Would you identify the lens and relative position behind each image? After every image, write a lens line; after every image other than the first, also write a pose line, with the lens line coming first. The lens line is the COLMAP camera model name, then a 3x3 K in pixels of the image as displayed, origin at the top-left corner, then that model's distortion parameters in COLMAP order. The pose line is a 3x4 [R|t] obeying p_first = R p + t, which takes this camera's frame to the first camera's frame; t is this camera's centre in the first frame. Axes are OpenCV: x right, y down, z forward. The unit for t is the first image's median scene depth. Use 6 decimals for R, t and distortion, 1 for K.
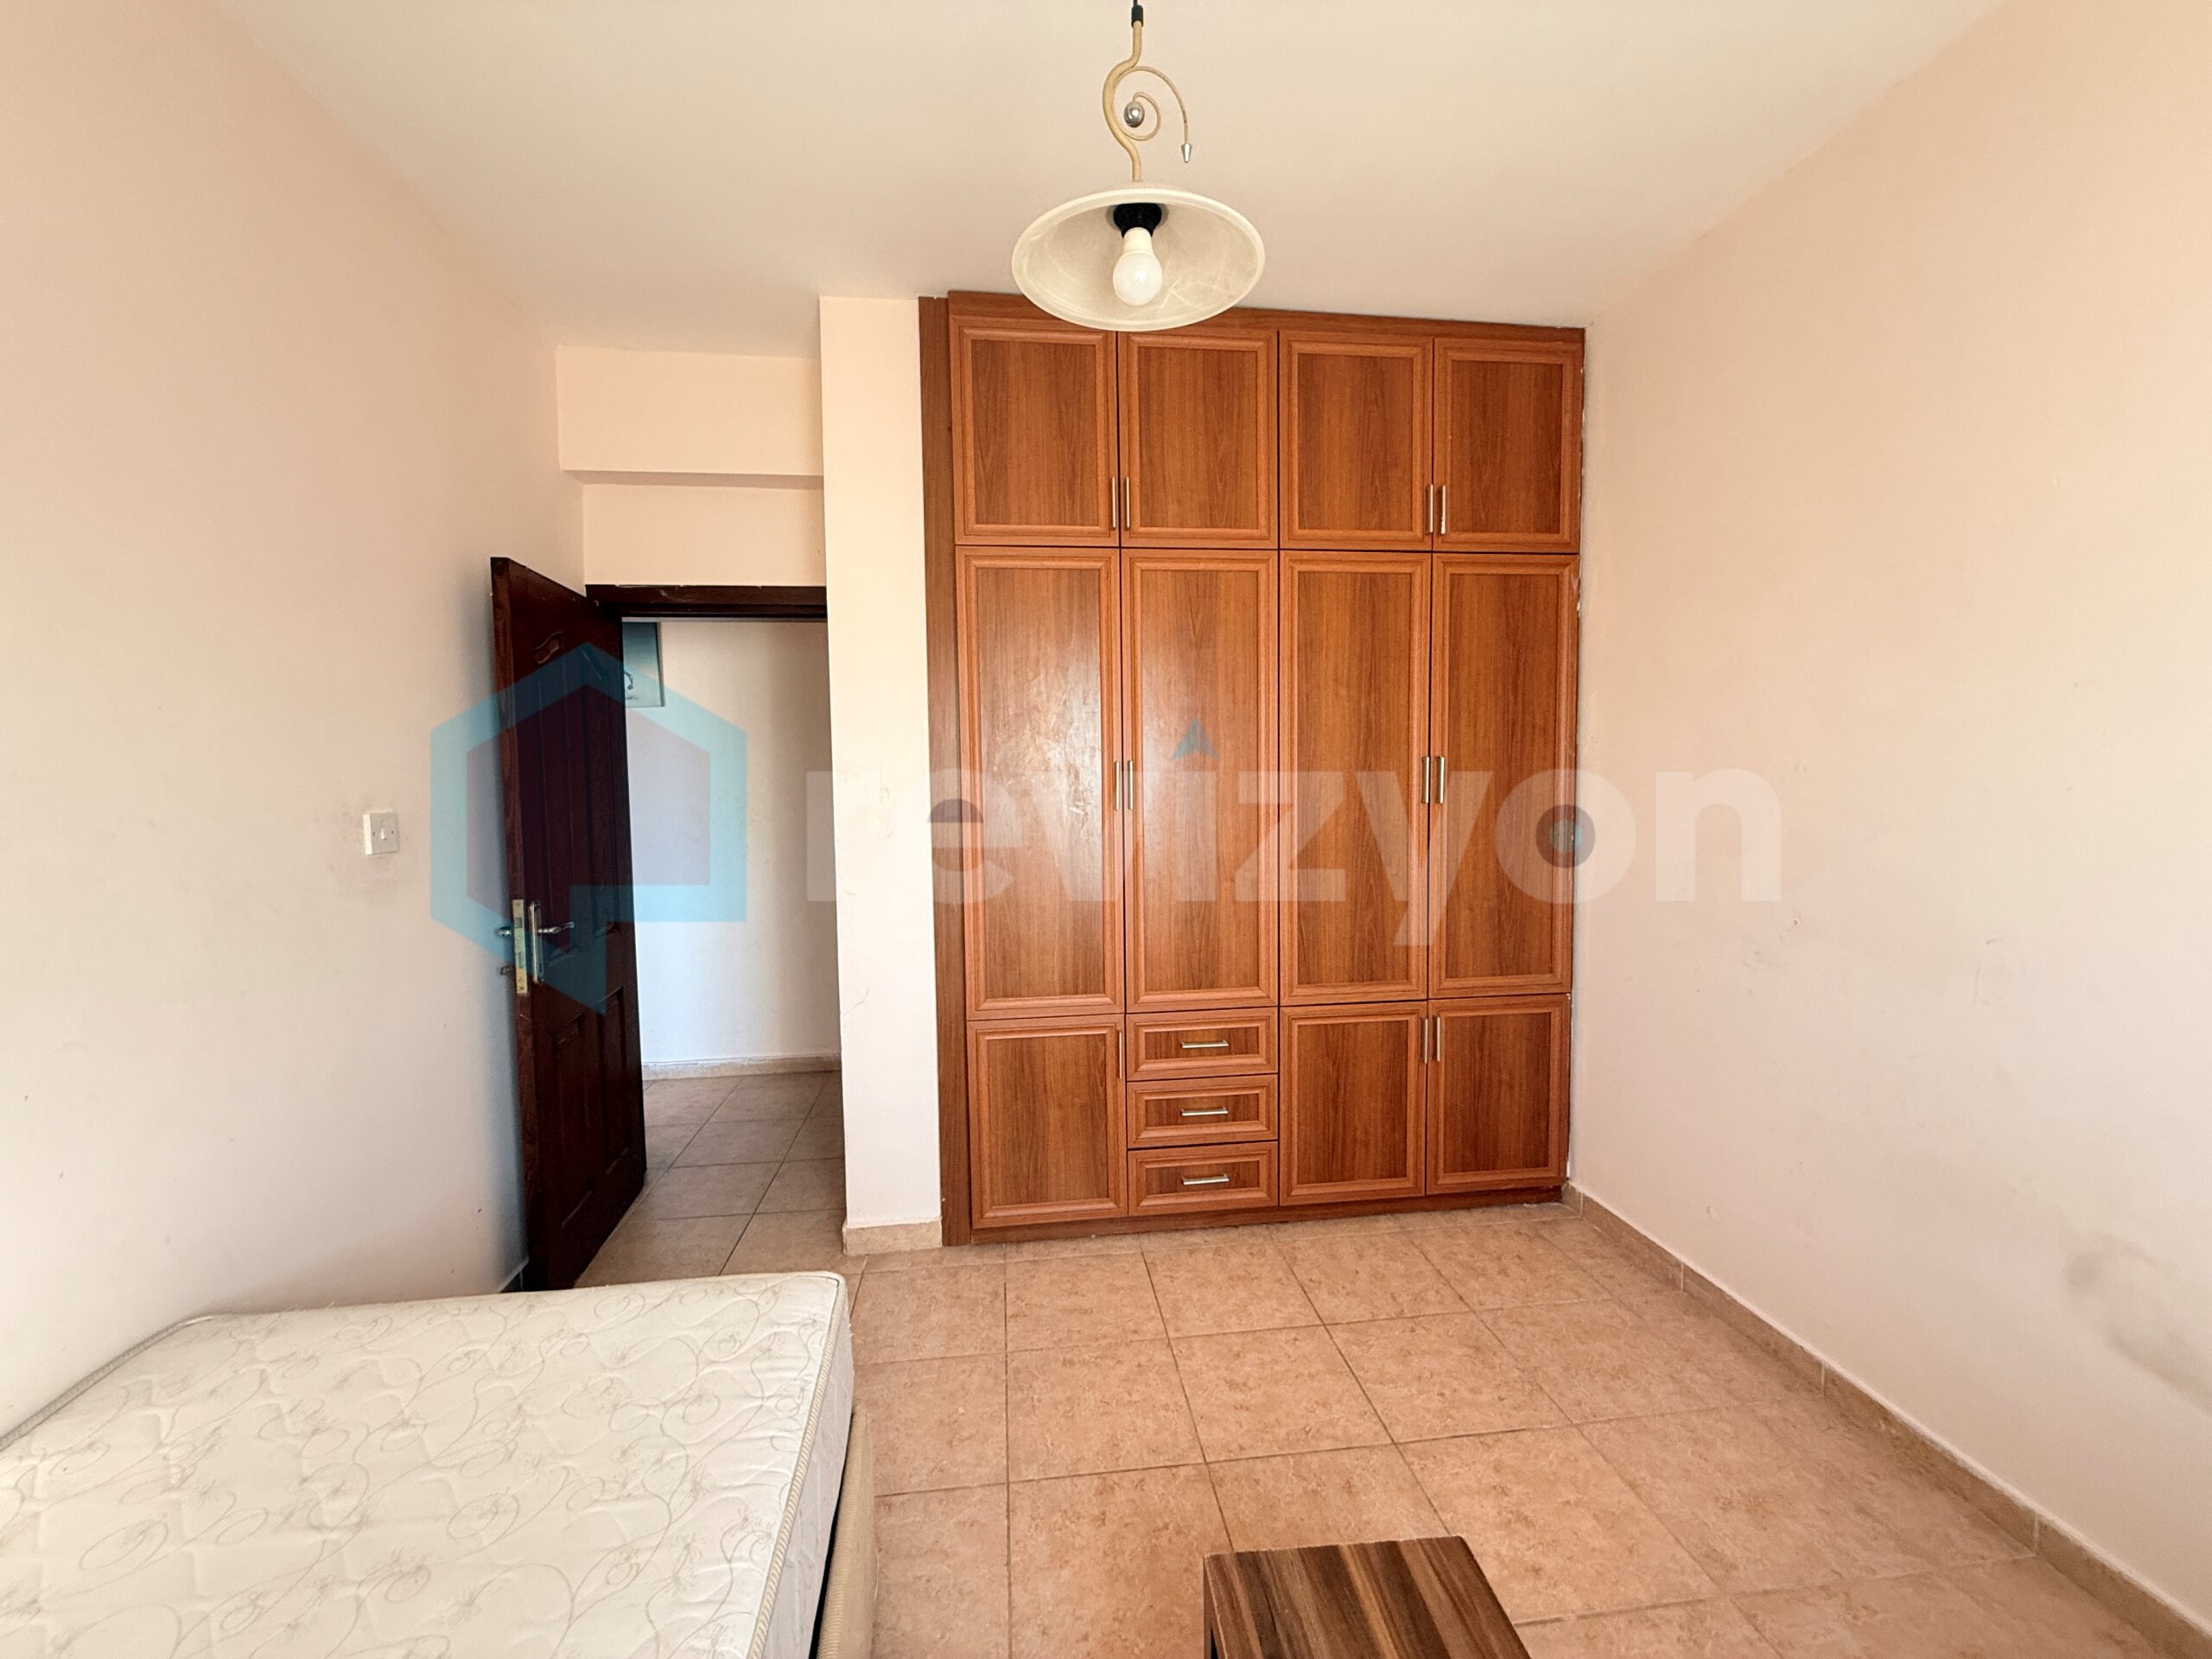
lens RADIAL K [[880.9, 0, 1093.6], [0, 880.9, 834.2], [0, 0, 1]] dist [0.000849, 0.000046]
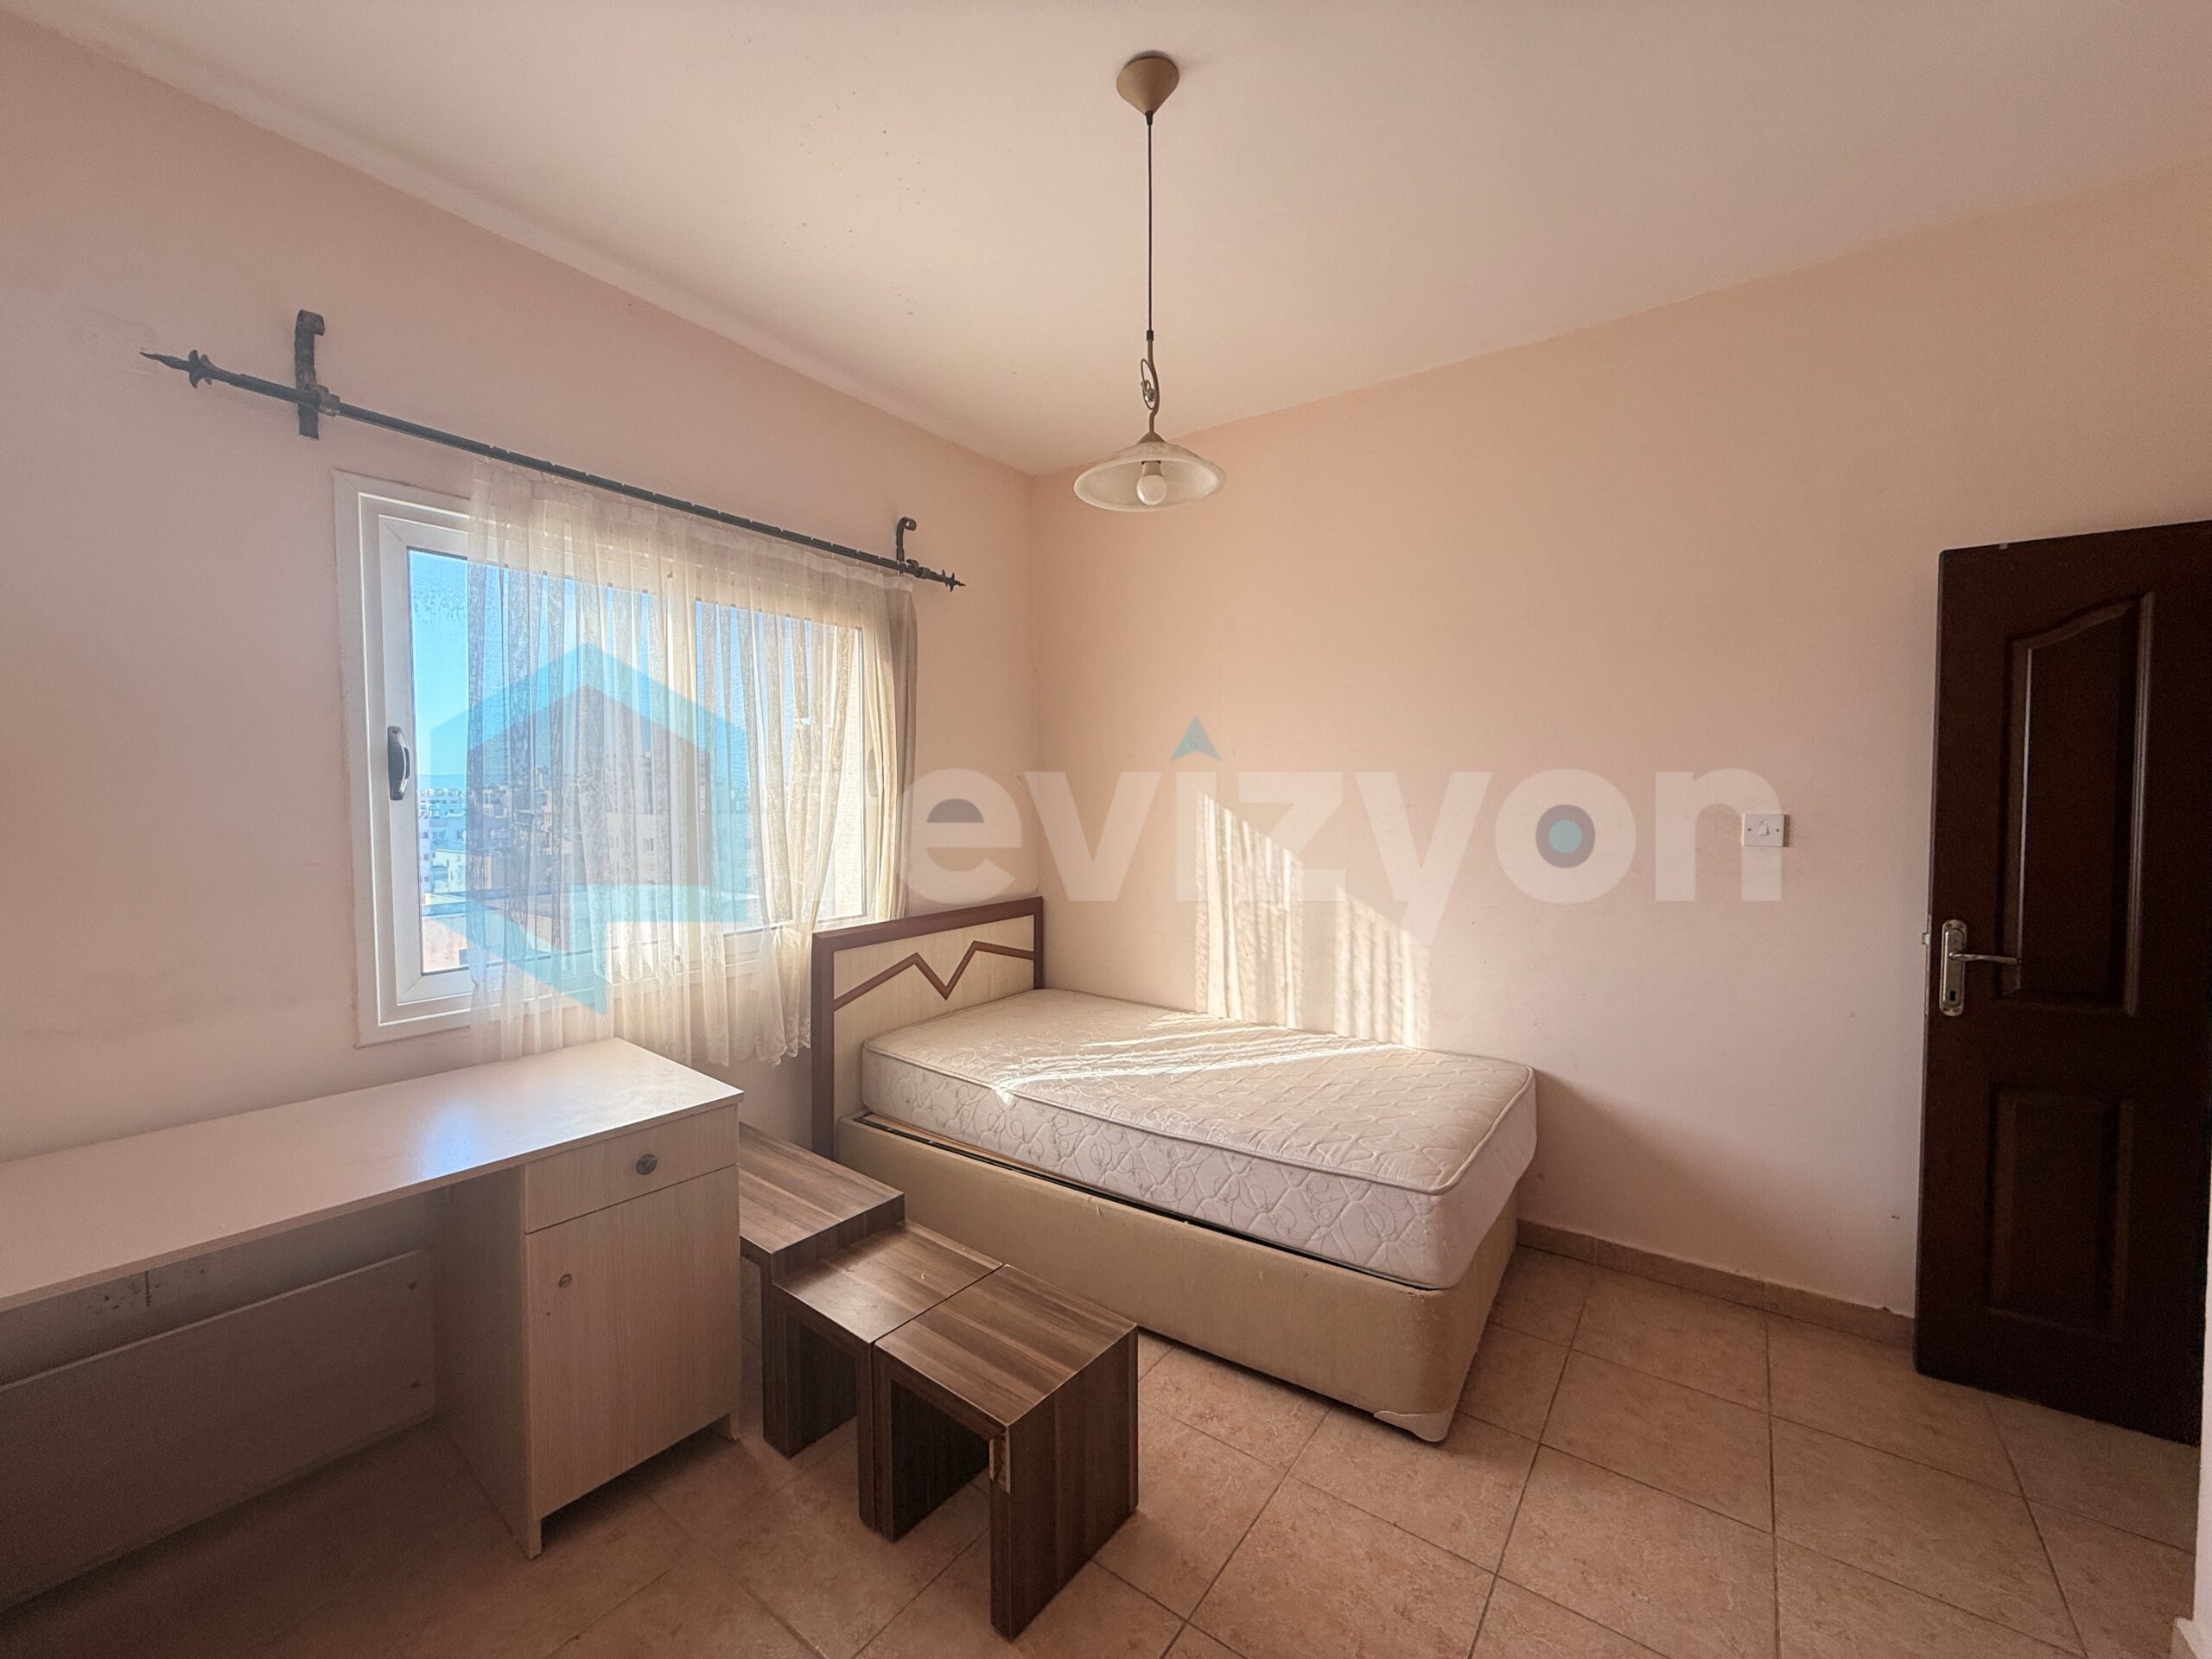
lens RADIAL K [[880.9, 0, 1093.6], [0, 880.9, 834.2], [0, 0, 1]] dist [0.000849, 0.000046]
pose [[-0.684225, 0.040985, -0.728119, 0.903401], [-0.035130, 0.995408, 0.089043, -0.086058], [0.728425, 0.086504, -0.679643, 1.401760]]
